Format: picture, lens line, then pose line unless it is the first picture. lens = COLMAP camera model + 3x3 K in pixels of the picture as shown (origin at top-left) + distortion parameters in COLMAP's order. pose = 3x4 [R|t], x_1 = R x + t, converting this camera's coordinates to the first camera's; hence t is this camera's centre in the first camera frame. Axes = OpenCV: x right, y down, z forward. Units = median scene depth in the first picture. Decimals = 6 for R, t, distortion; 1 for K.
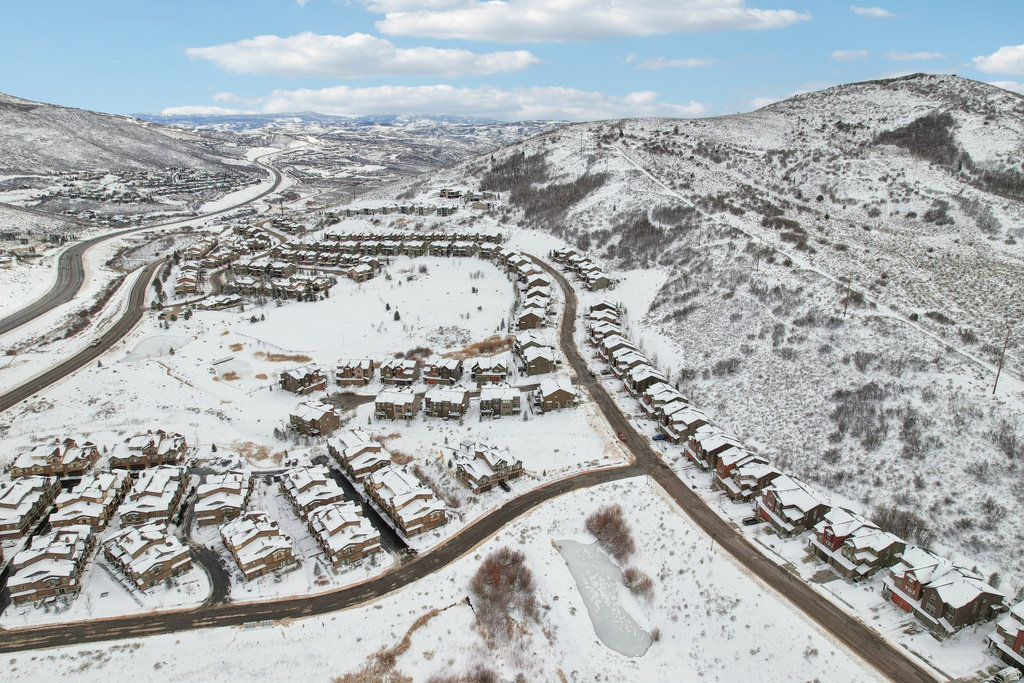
lens RADIAL K [[664.9, 0, 512.0], [0, 664.9, 341.5], [0, 0, 1]] dist [-0.082571, 0.076121]
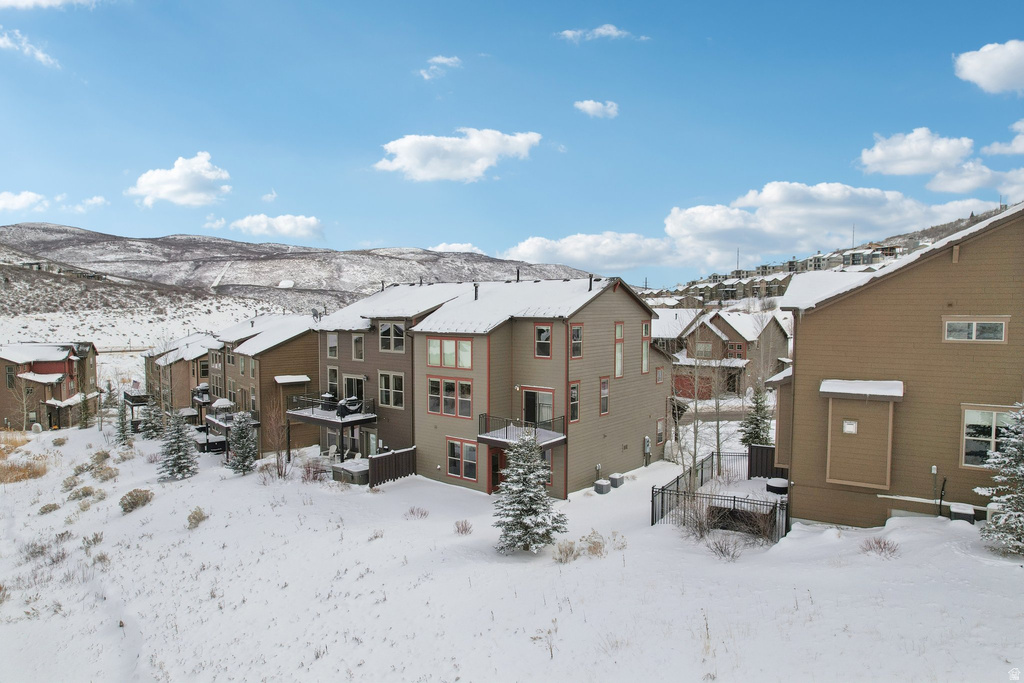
lens RADIAL K [[664.9, 0, 512.0], [0, 664.9, 341.5], [0, 0, 1]] dist [-0.082571, 0.076121]
pose [[0.774826, 0.041373, -0.630820, 0.038571], [-0.201992, 0.961751, -0.185026, 0.057942], [0.599036, 0.270783, 0.753546, 0.494592]]
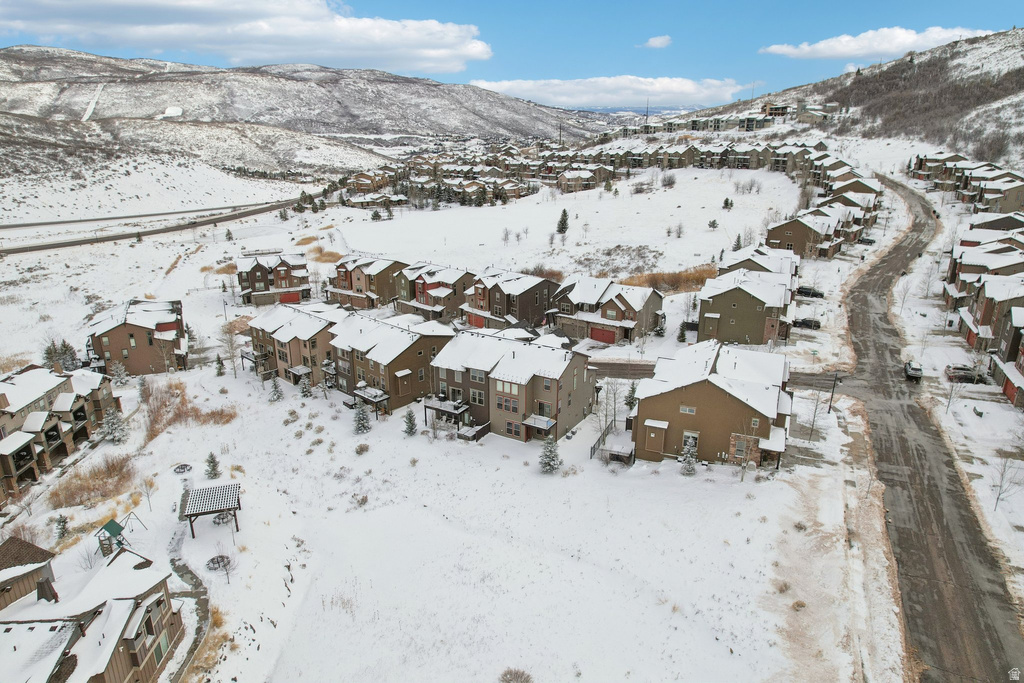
lens RADIAL K [[664.9, 0, 512.0], [0, 664.9, 341.5], [0, 0, 1]] dist [-0.082571, 0.076121]
pose [[0.852954, 0.167256, -0.494464, 0.067972], [-0.165323, 0.985070, 0.048024, 0.031225], [0.495114, 0.040784, 0.867871, 0.408827]]
